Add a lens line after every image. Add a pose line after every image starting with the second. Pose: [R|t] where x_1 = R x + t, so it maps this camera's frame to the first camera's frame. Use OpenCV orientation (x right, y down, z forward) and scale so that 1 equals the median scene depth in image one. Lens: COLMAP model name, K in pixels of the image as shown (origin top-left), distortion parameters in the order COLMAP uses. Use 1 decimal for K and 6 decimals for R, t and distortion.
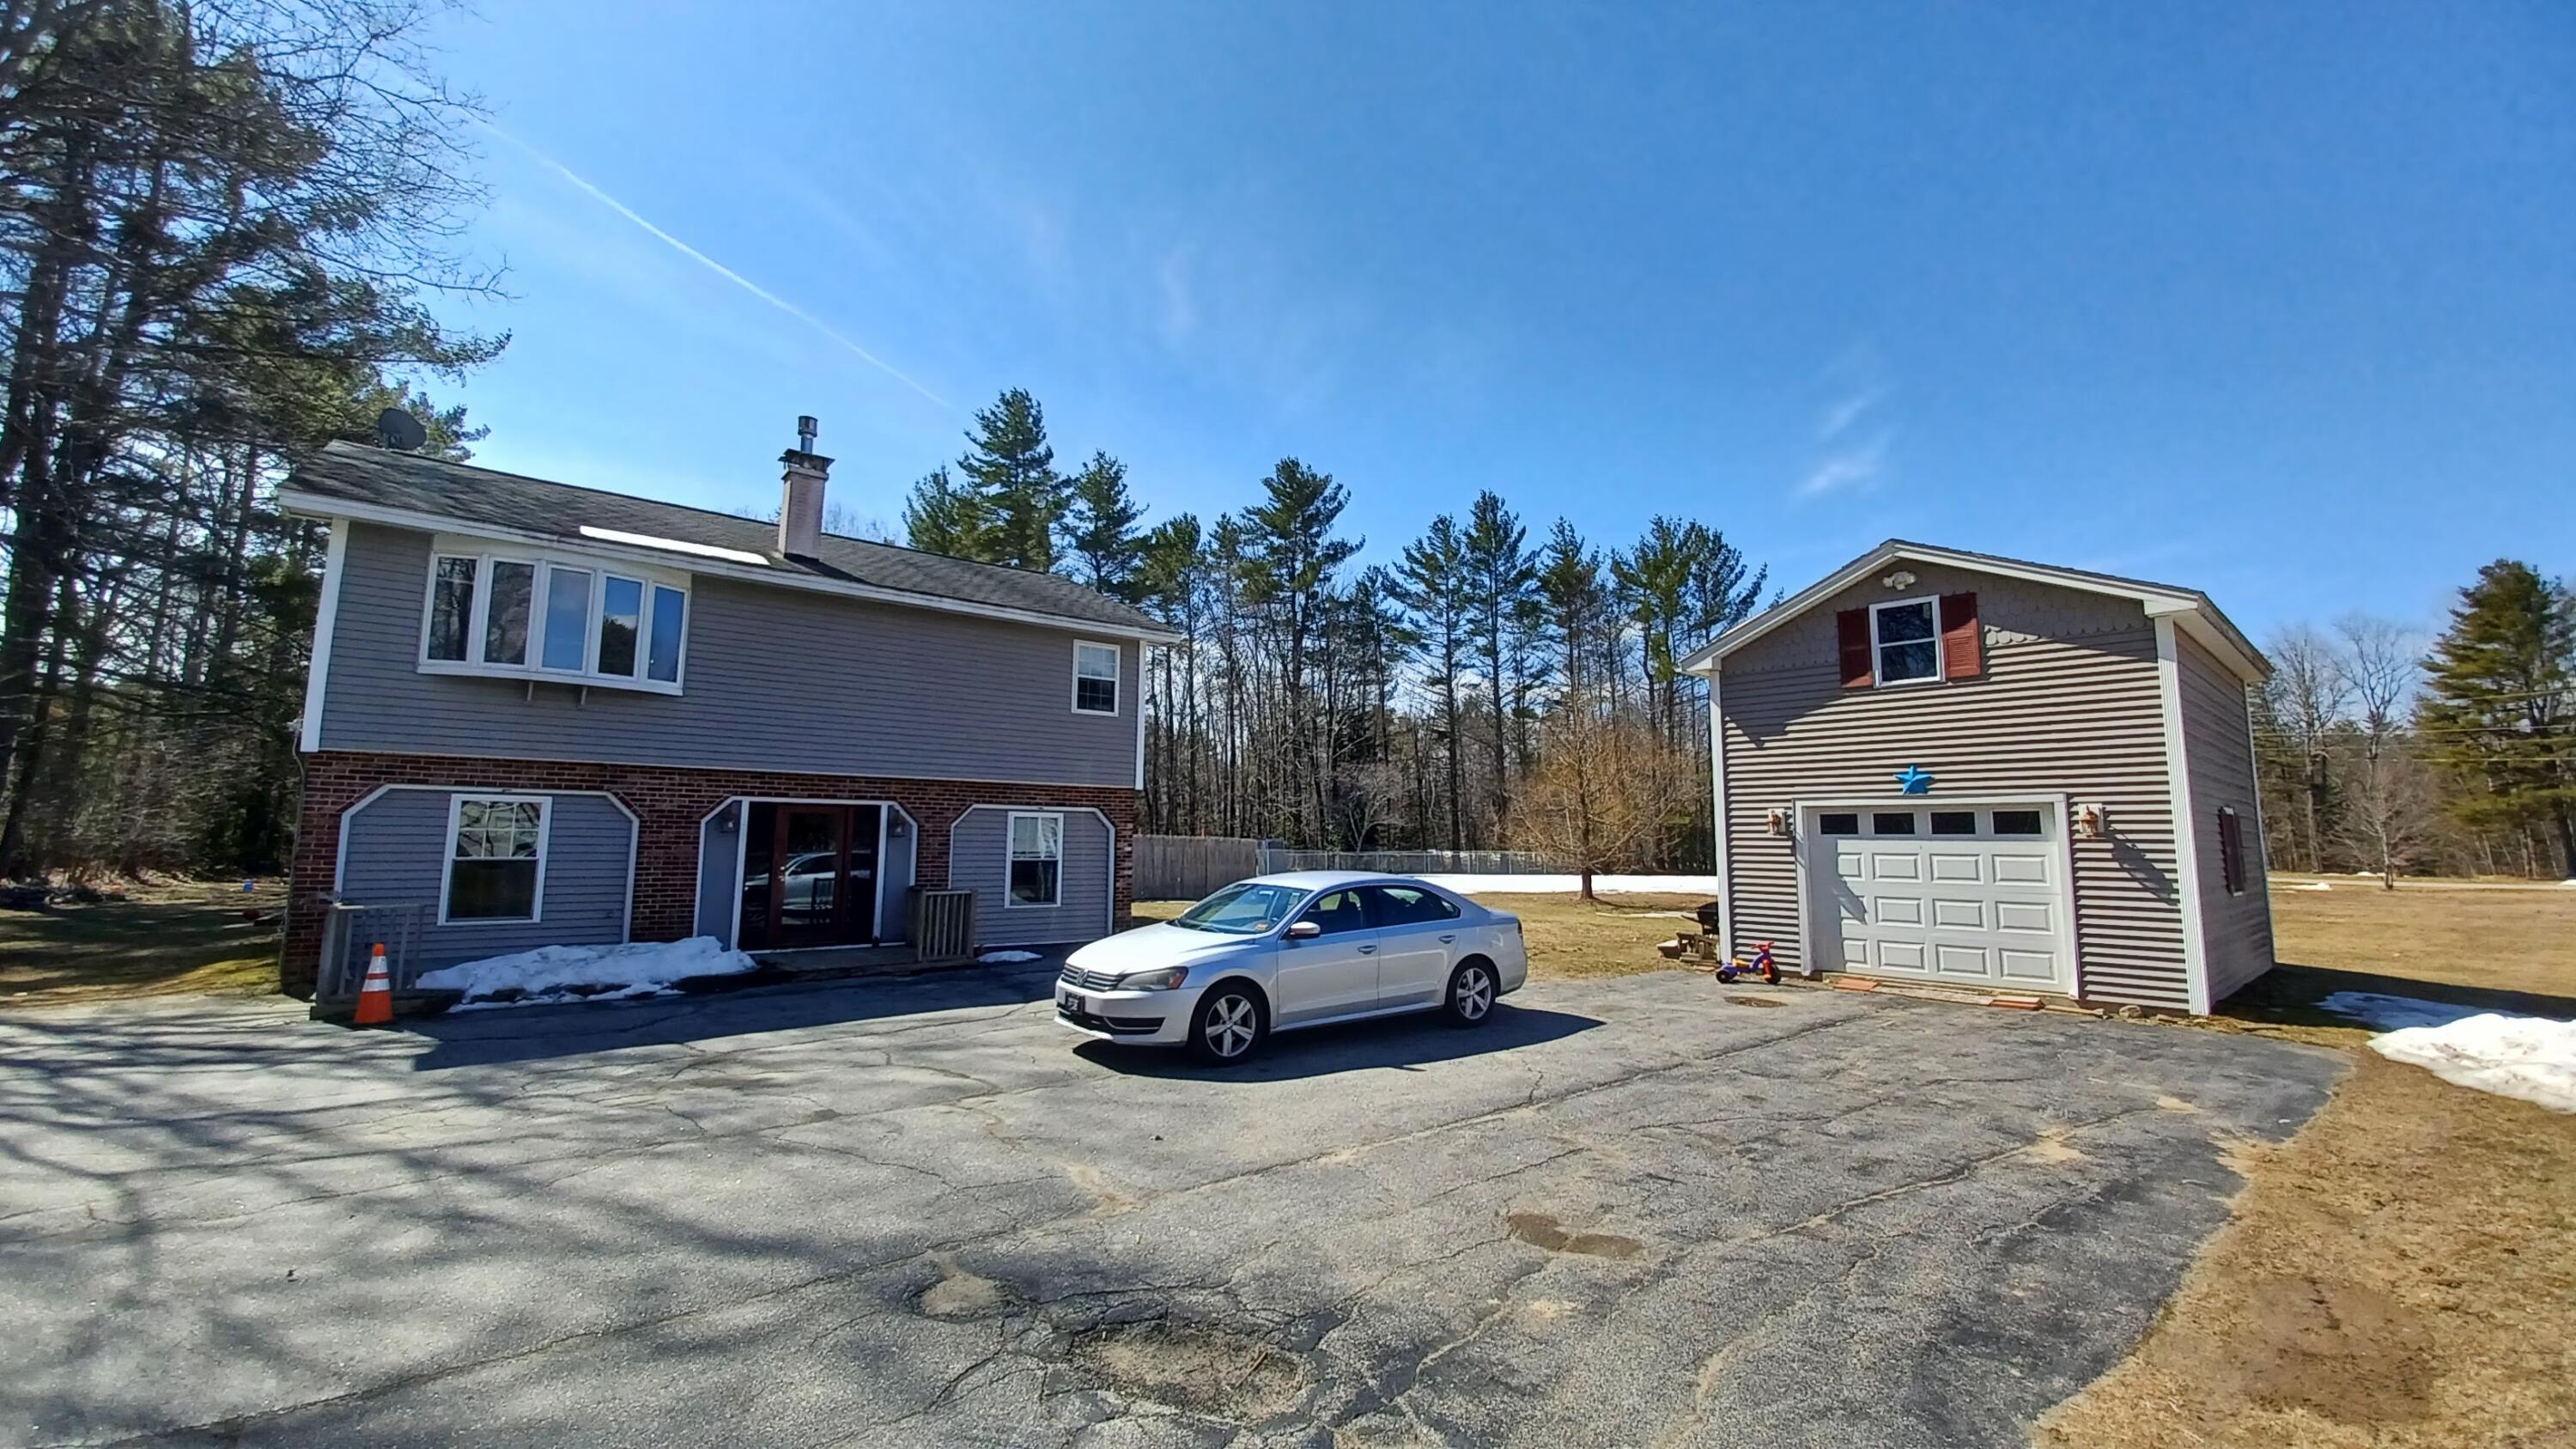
lens RADIAL K [[1033.0, 0, 1288.0], [0, 1033.0, 724.5], [0, 0, 1]] dist [-0.000328, -0.000032]
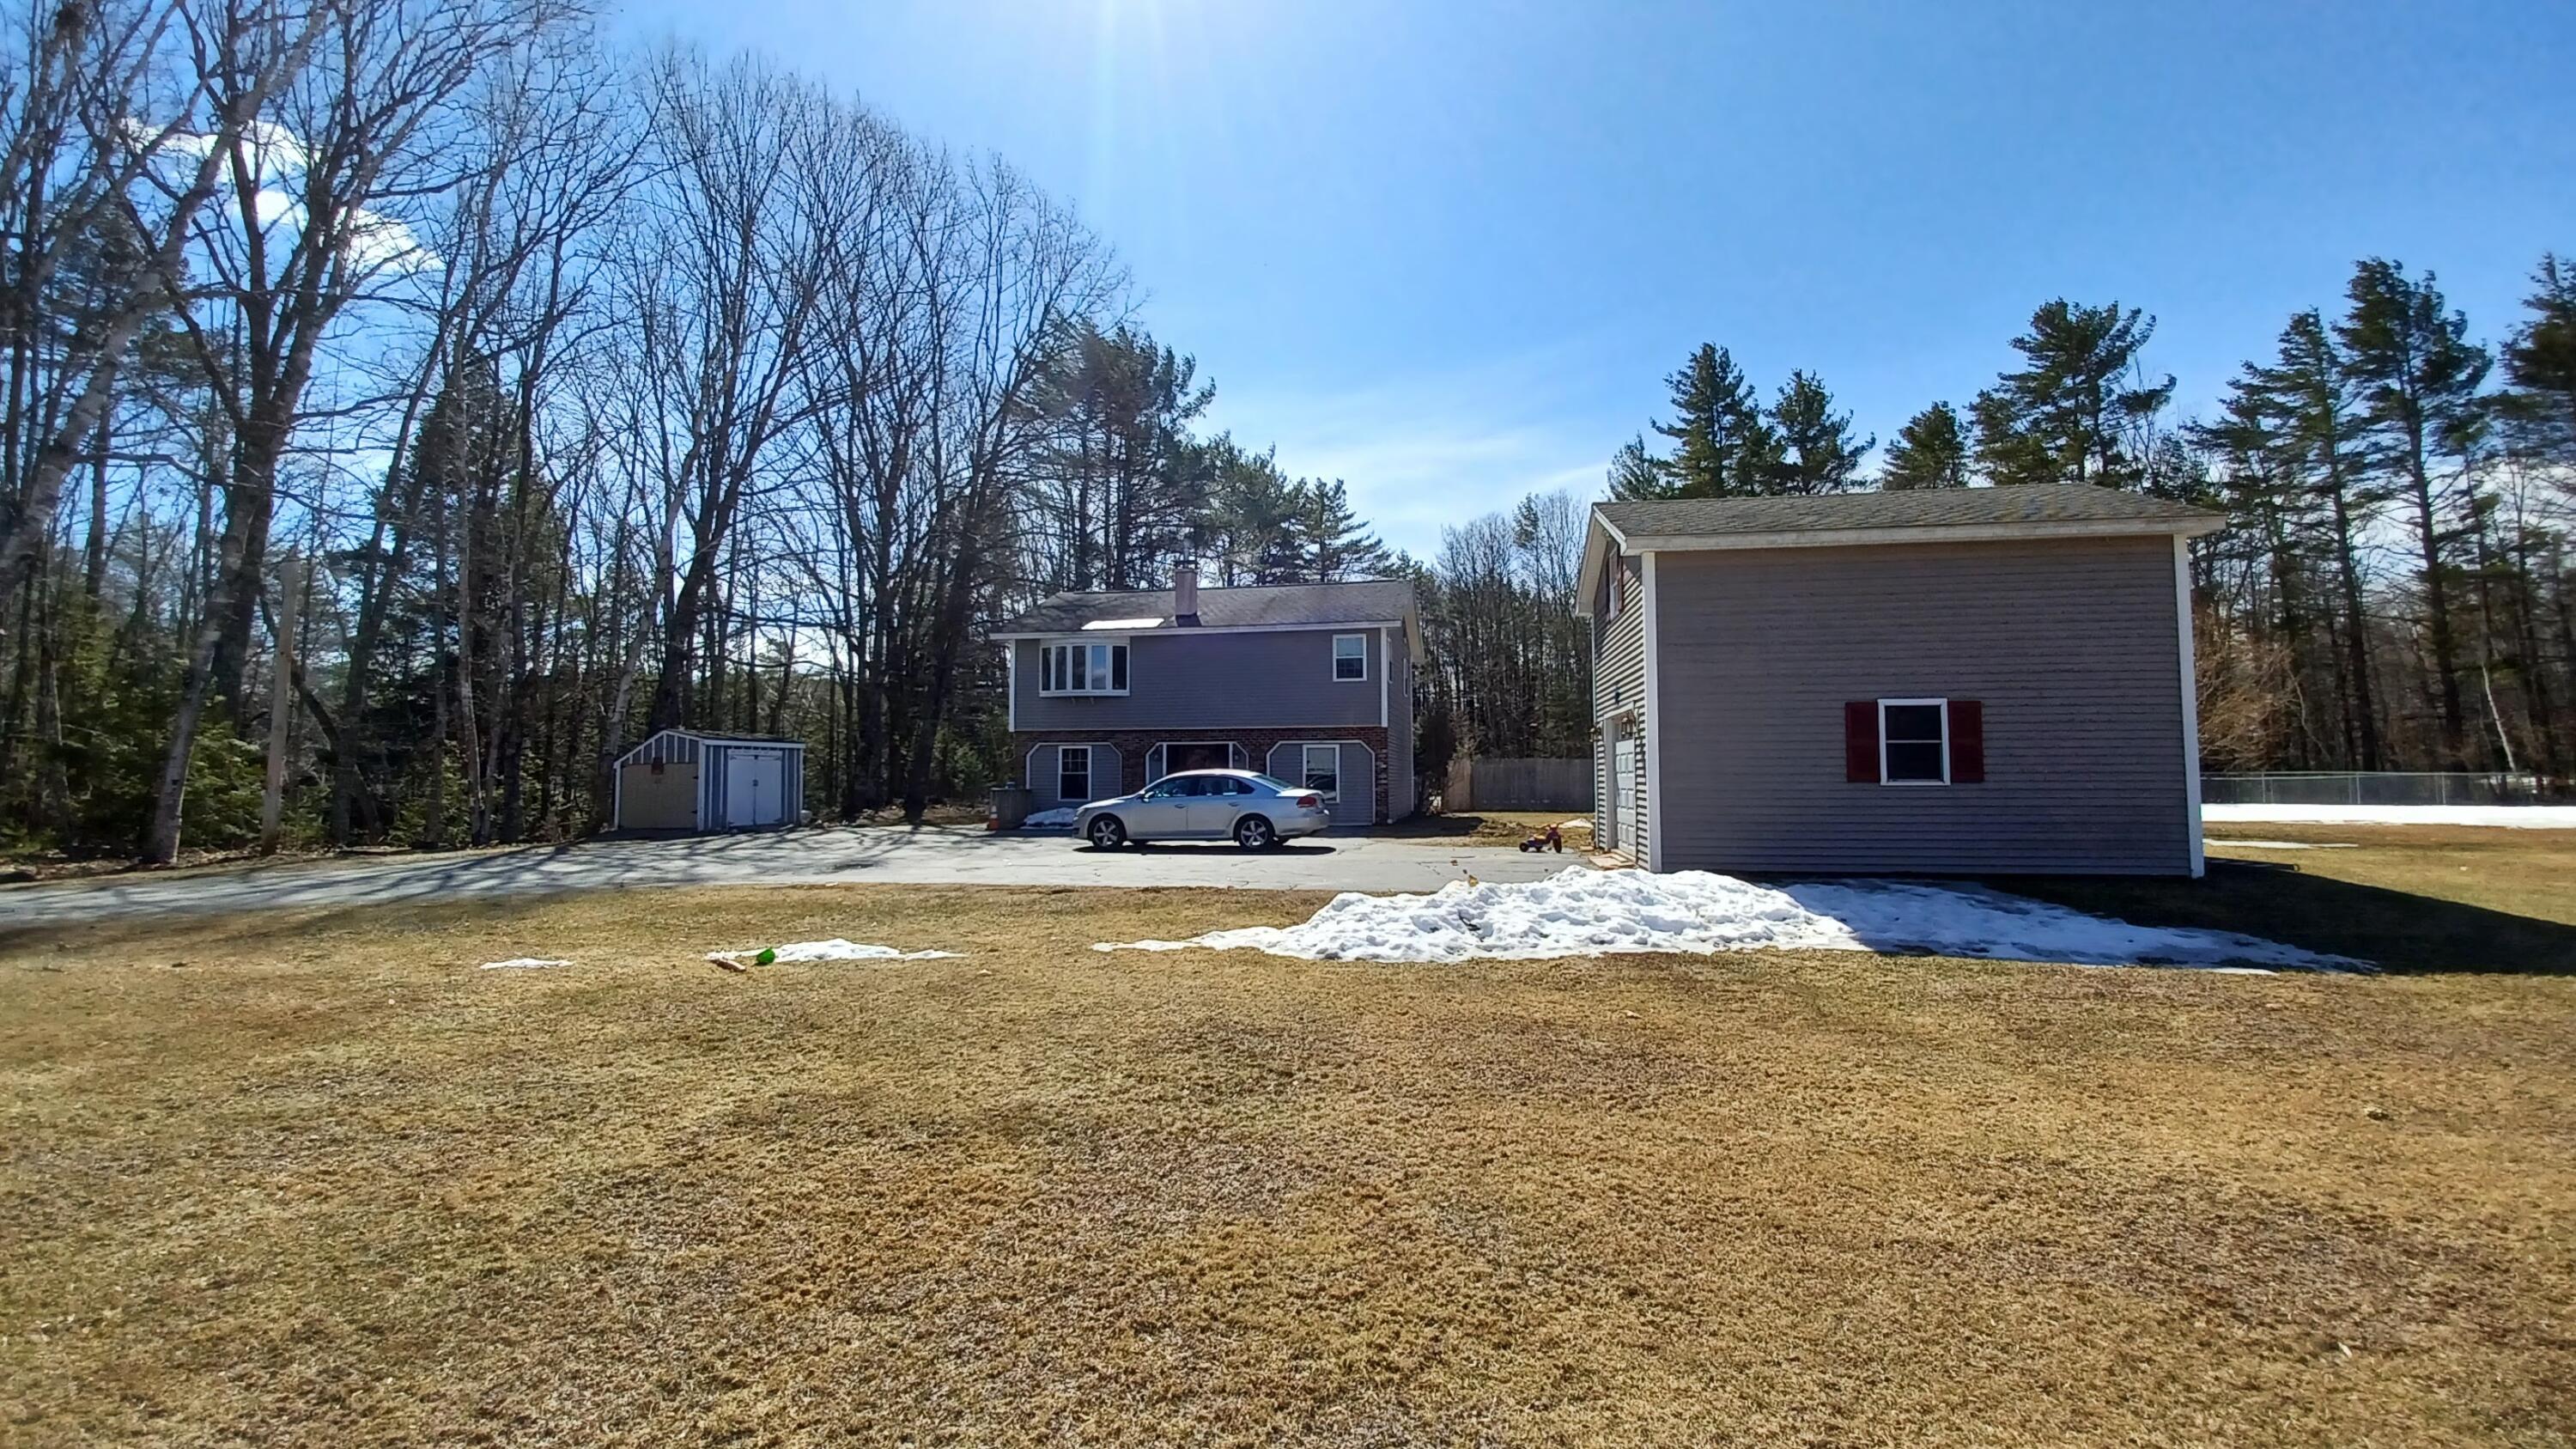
lens RADIAL K [[983.6, 0, 1288.0], [0, 983.6, 724.5], [0, 0, 1]] dist [0.000093, -0.000024]
pose [[0.649111, -0.051207, -0.758968, 0.203603], [0.097875, 0.995061, 0.016572, 0.005104], [0.754371, -0.085041, 0.650917, -0.011991]]
